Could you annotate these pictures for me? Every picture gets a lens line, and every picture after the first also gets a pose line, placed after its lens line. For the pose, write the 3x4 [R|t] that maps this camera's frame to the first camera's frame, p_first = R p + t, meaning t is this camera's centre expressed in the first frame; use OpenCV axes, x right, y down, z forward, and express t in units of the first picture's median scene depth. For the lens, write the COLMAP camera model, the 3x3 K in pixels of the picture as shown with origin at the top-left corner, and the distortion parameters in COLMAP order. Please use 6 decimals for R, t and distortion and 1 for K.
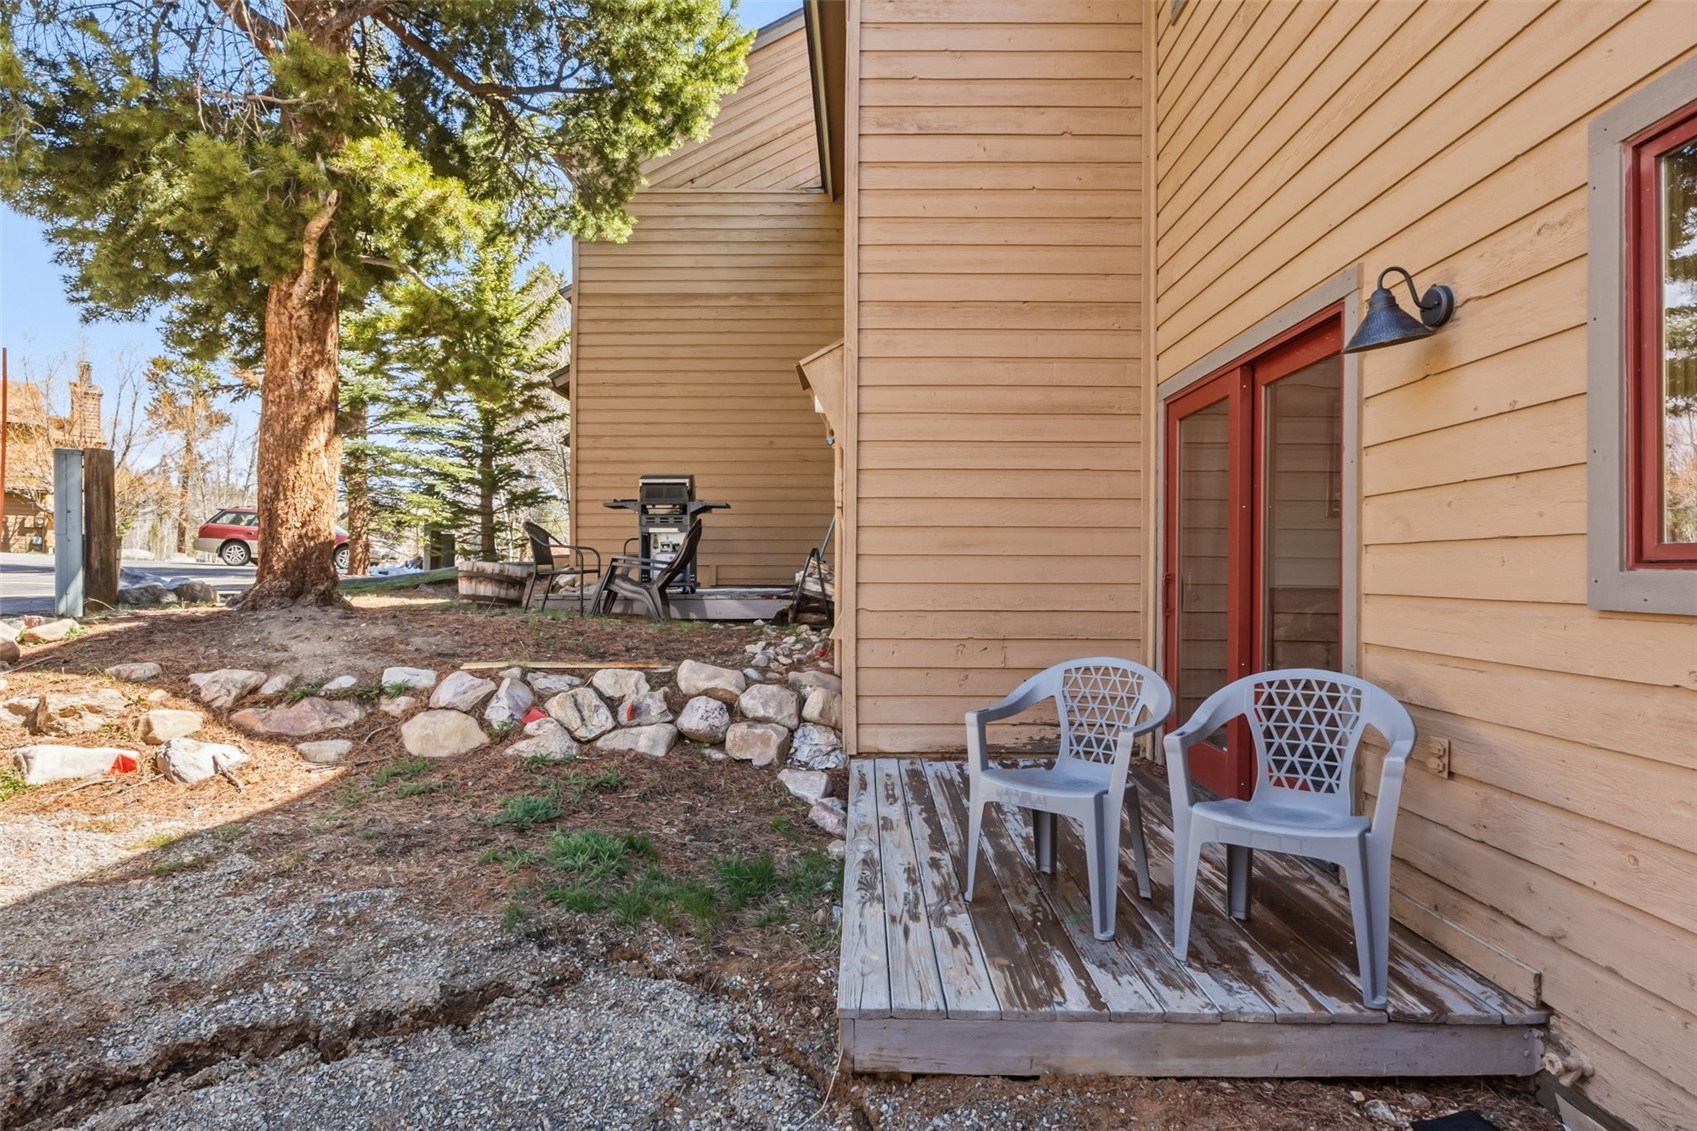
lens RADIAL K [[885.5, 0, 860.5], [0, 885.5, 572.3], [0, 0, 1]] dist [-0.005852, 0.001187]
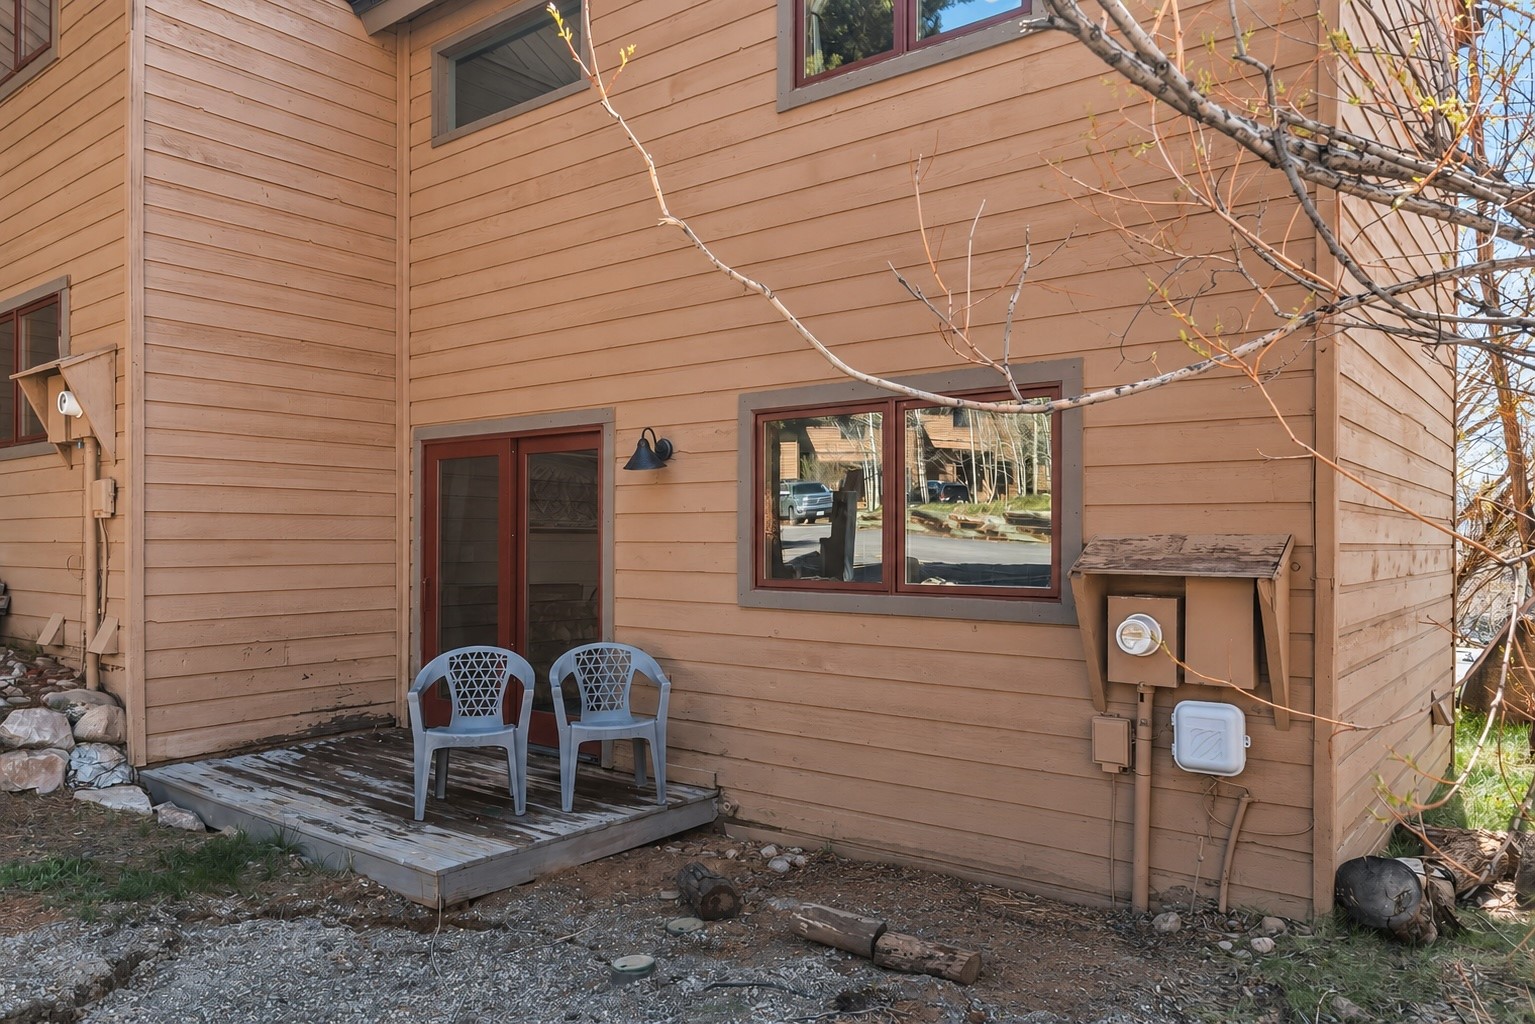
lens RADIAL K [[1033.2, 0, 769.7], [0, 1033.2, 555.6], [0, 0, 1]] dist [0.004527, 0.003241]
pose [[0.608768, -0.013805, 0.793228, -0.911745], [-0.000246, 0.999845, 0.017590, -0.098646], [-0.793348, -0.010904, 0.608670, -0.511047]]
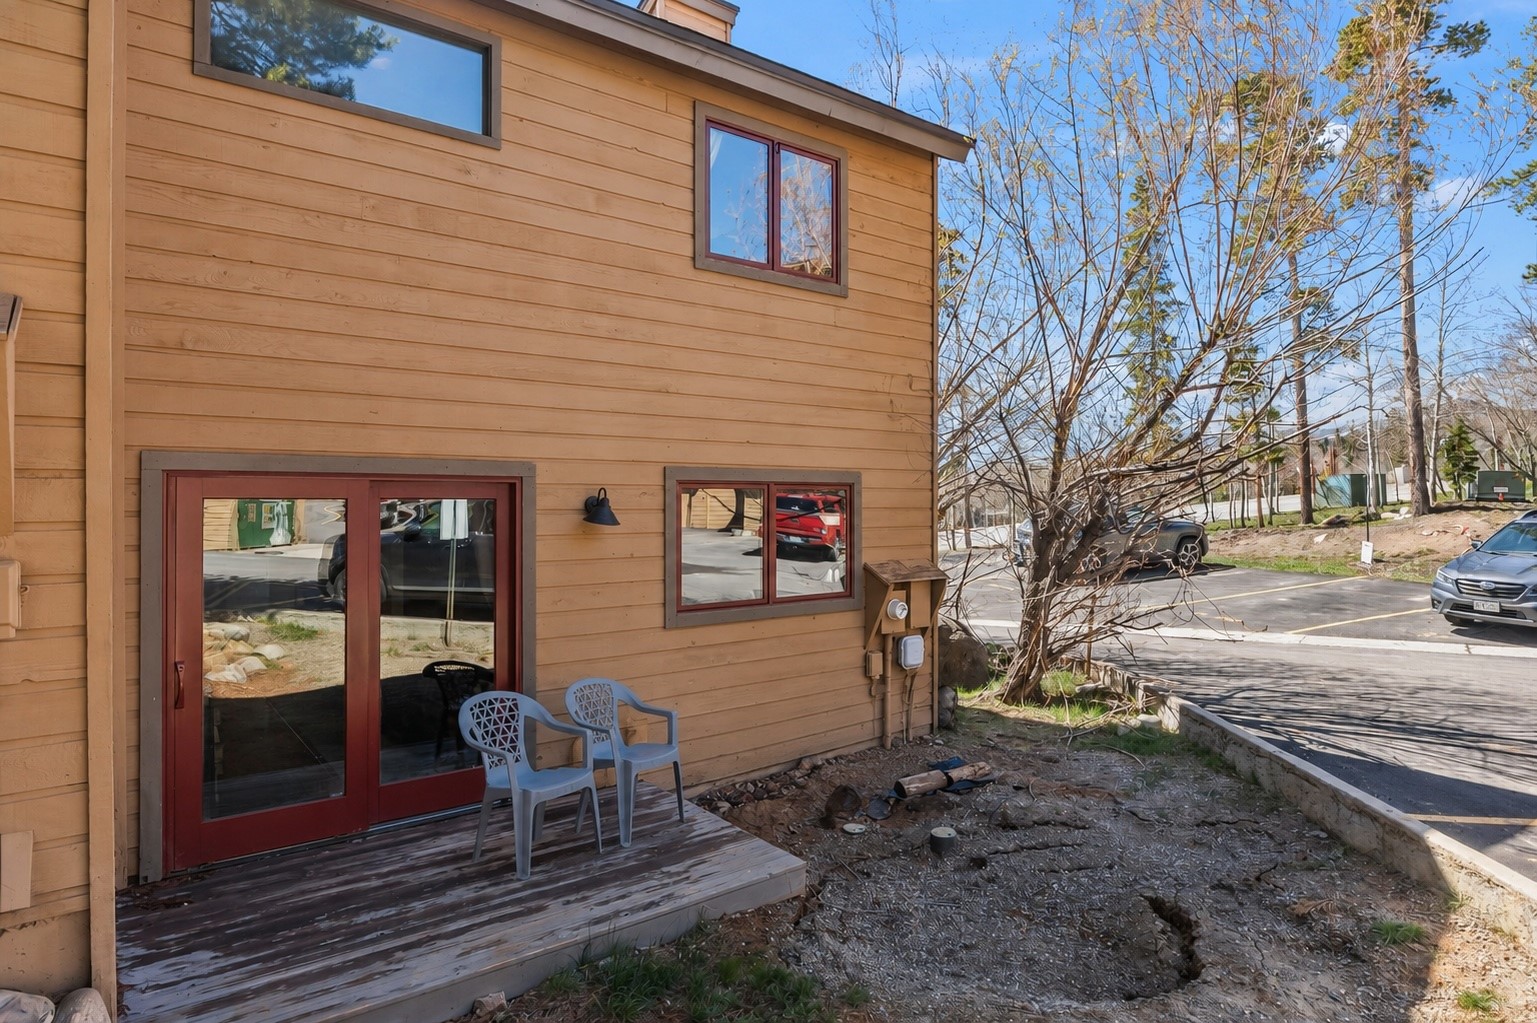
lens RADIAL K [[843.3, 0, 765.0], [0, 843.3, 505.3], [0, 0, 1]] dist [-0.001493, -0.002684]
pose [[-0.596438, 0.001050, 0.802659, -1.224851], [0.001579, 0.999999, -0.000134, -0.273261], [-0.802658, 0.001188, -0.596439, 1.774306]]
